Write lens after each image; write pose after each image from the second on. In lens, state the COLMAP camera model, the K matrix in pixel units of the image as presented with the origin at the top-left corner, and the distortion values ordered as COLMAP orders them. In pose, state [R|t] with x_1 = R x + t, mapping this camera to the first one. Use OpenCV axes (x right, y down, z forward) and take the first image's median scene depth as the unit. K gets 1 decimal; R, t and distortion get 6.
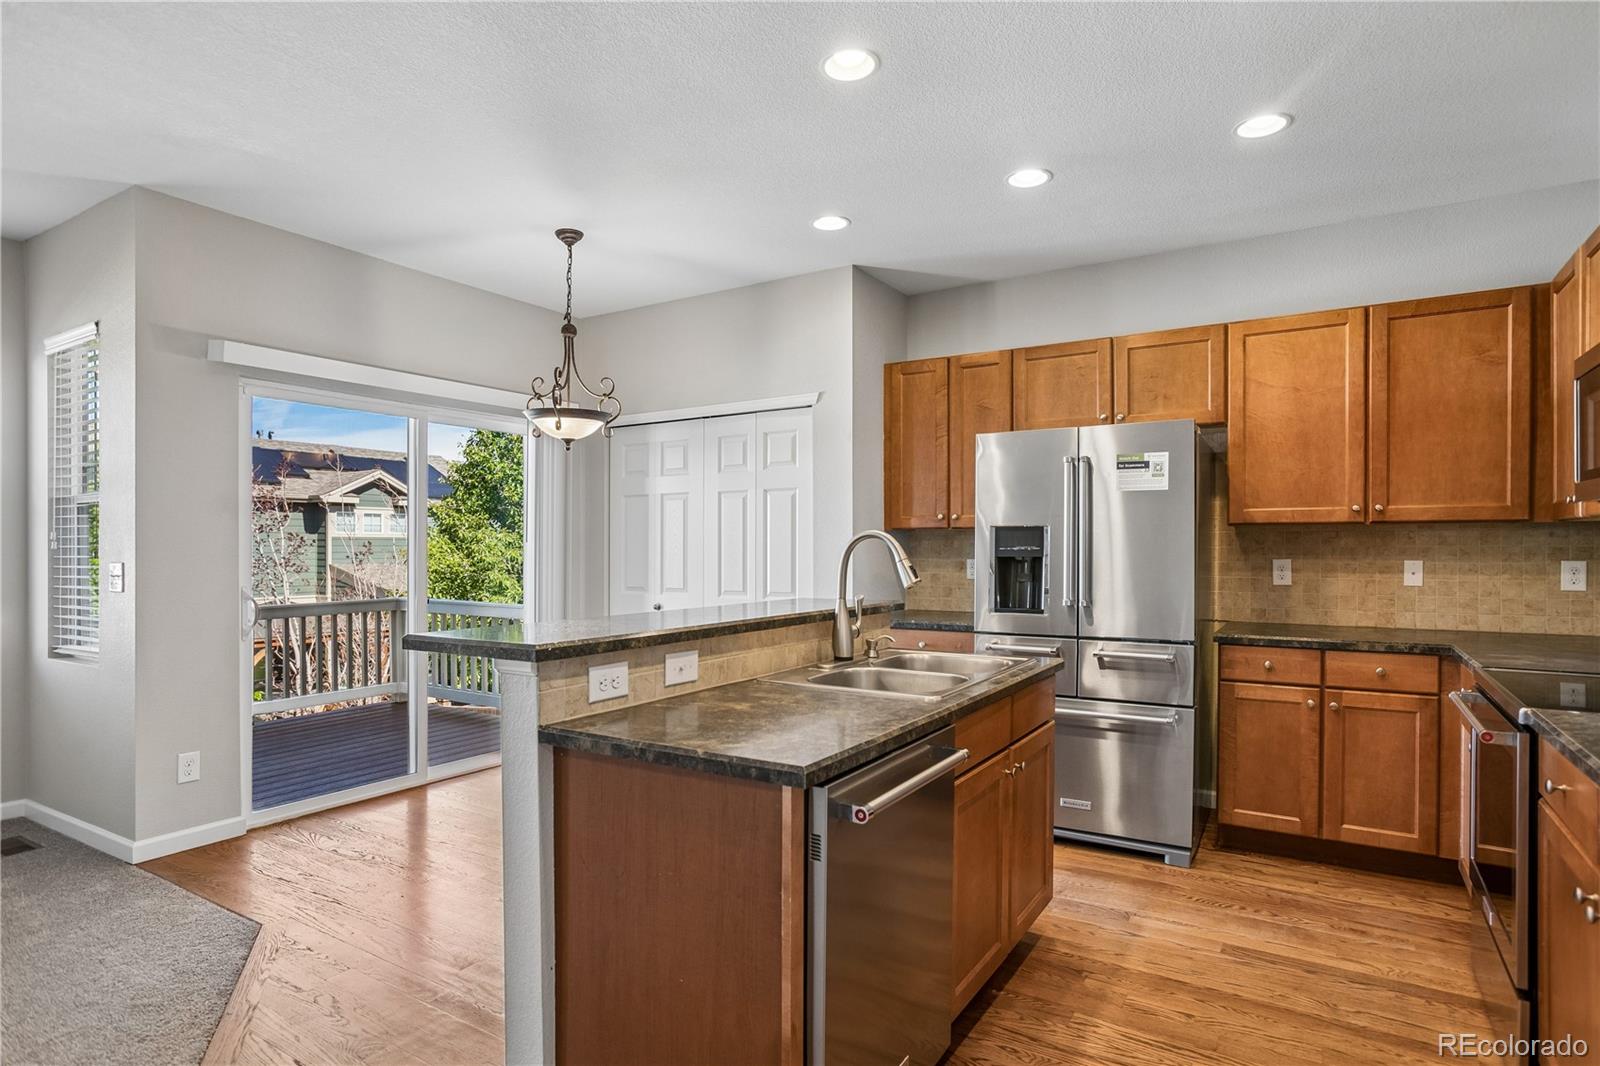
lens RADIAL K [[844.7, 0, 816.2], [0, 844.7, 559.0], [0, 0, 1]] dist [-0.073807, 0.063316]
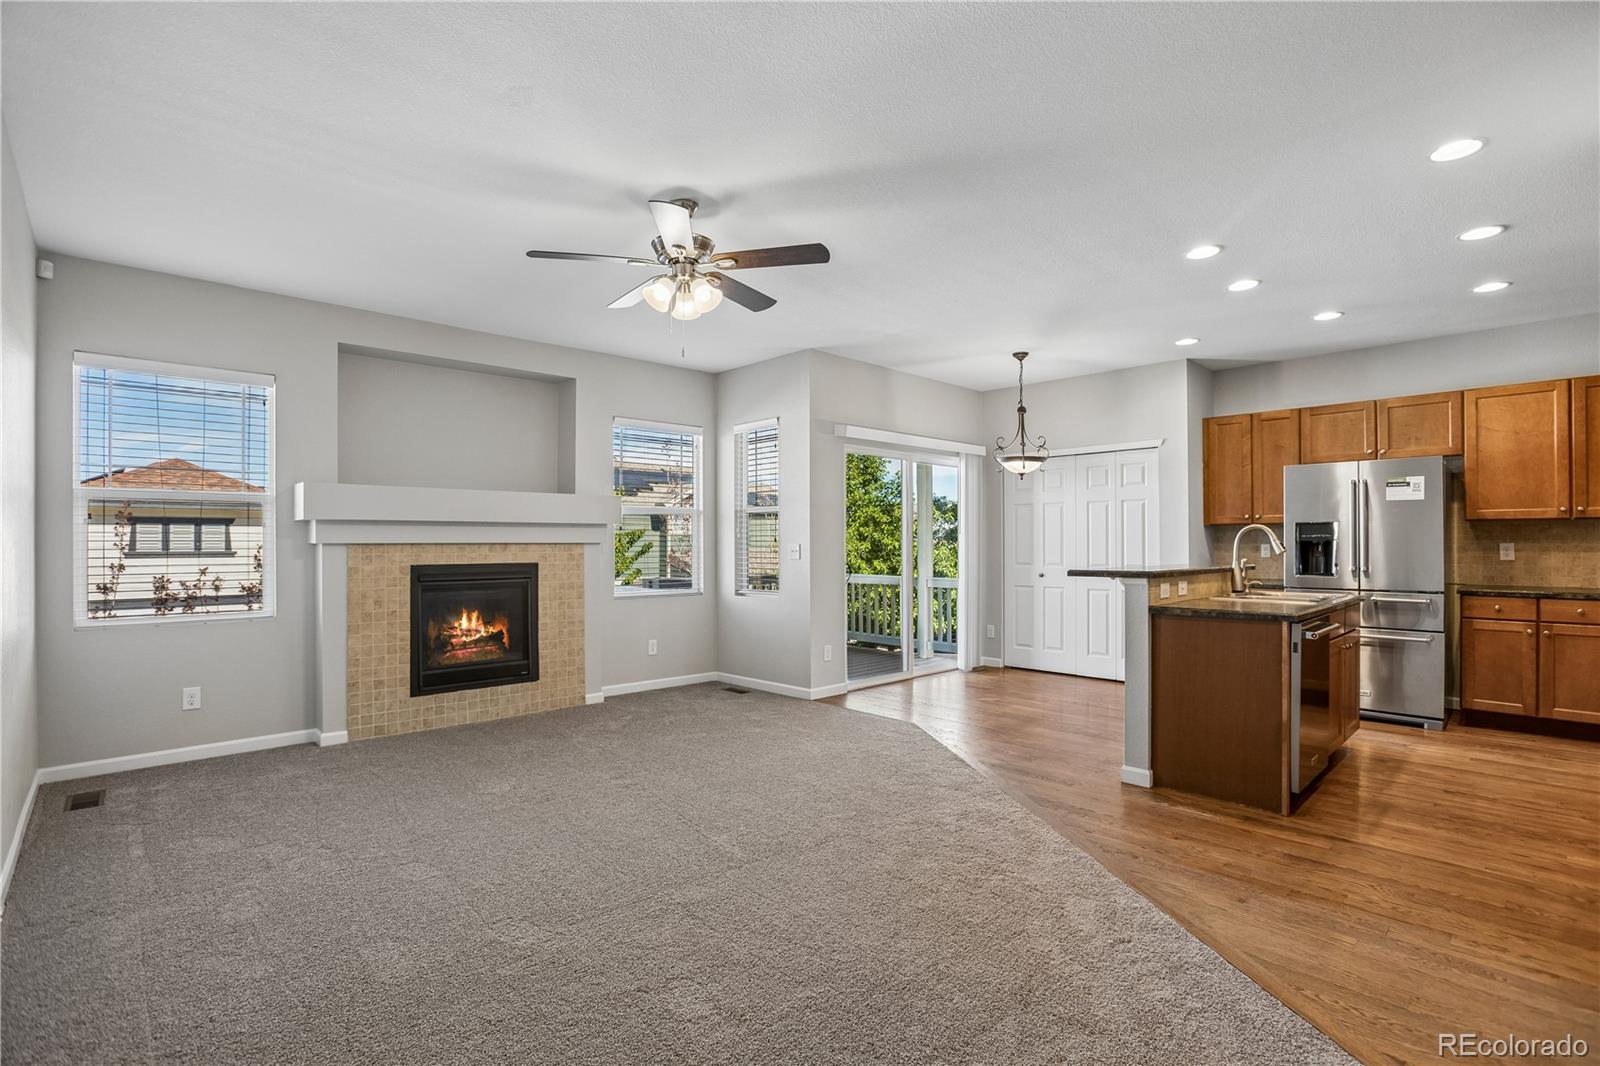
lens RADIAL K [[752.8, 0, 813.2], [0, 752.8, 540.7], [0, 0, 1]] dist [-0.038893, 0.012495]
pose [[0.970168, -0.000469, -0.242433, -0.372840], [-0.003821, 0.999844, -0.017225, 0.026535], [0.242404, 0.017638, 0.970015, -0.661078]]
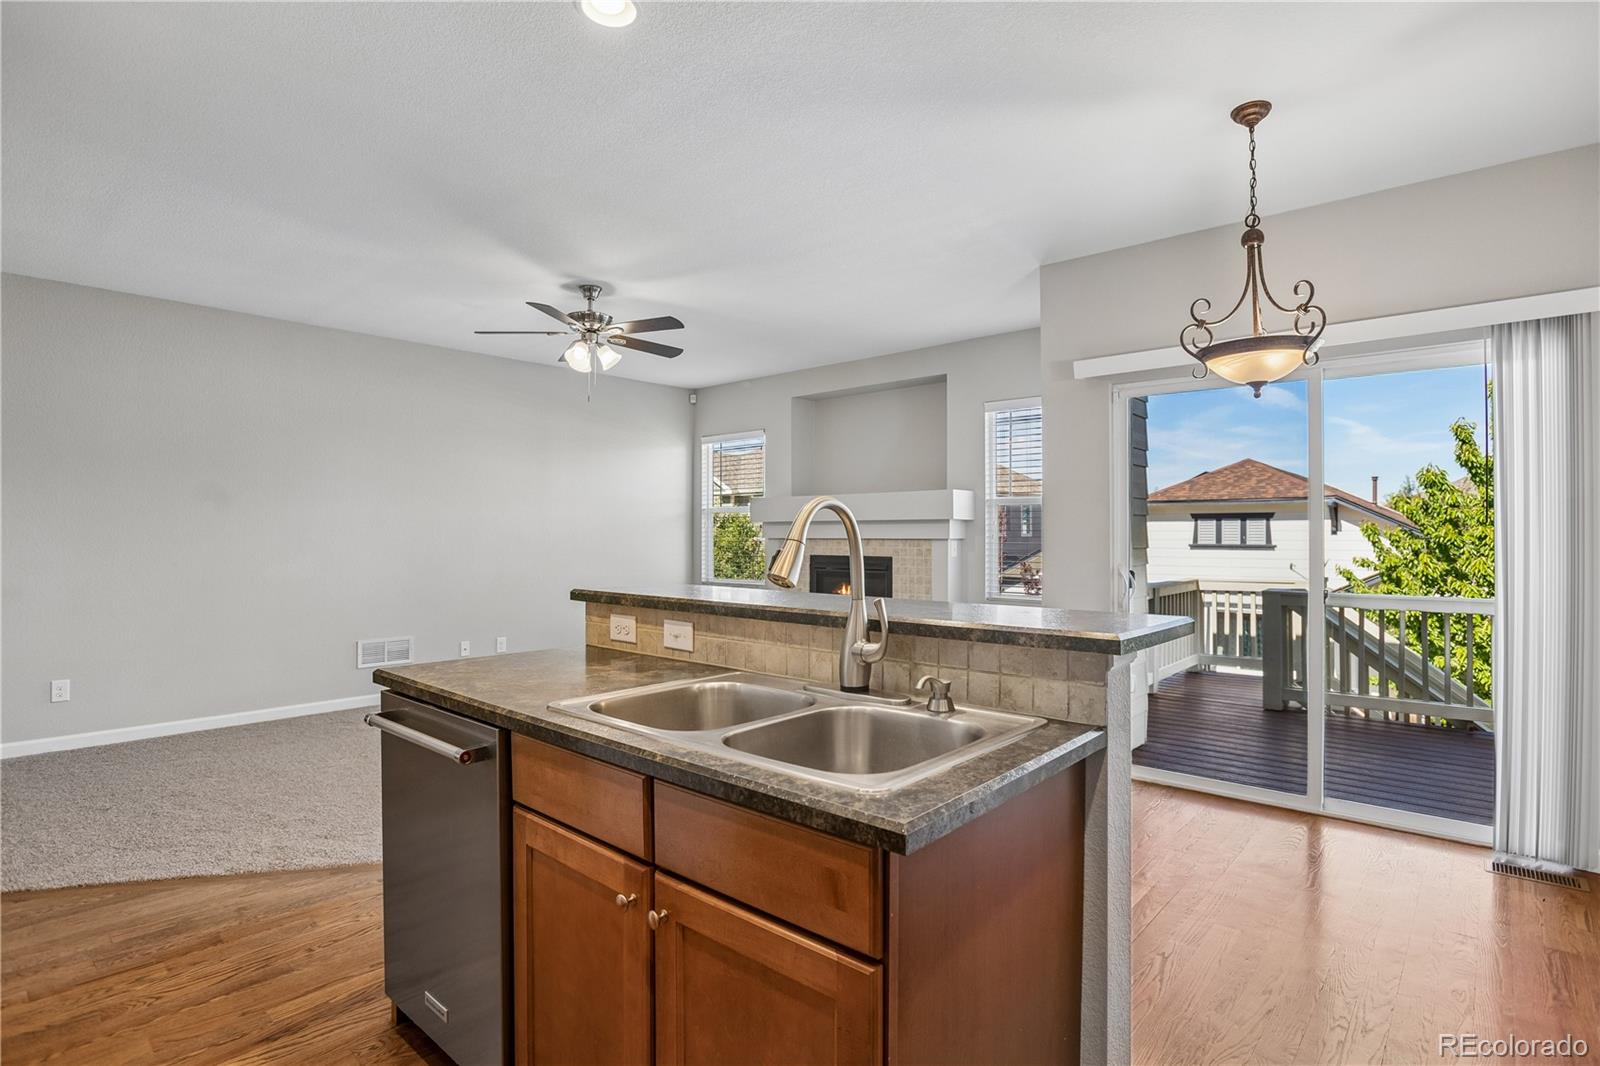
lens RADIAL K [[814.1, 0, 815.8], [0, 814.1, 523.3], [0, 0, 1]] dist [-0.054392, 0.011832]
pose [[-0.165828, -0.013366, -0.986064, 0.515018], [-0.016795, 0.999801, -0.010728, -0.004864], [0.986012, 0.014782, -0.166020, 0.814458]]
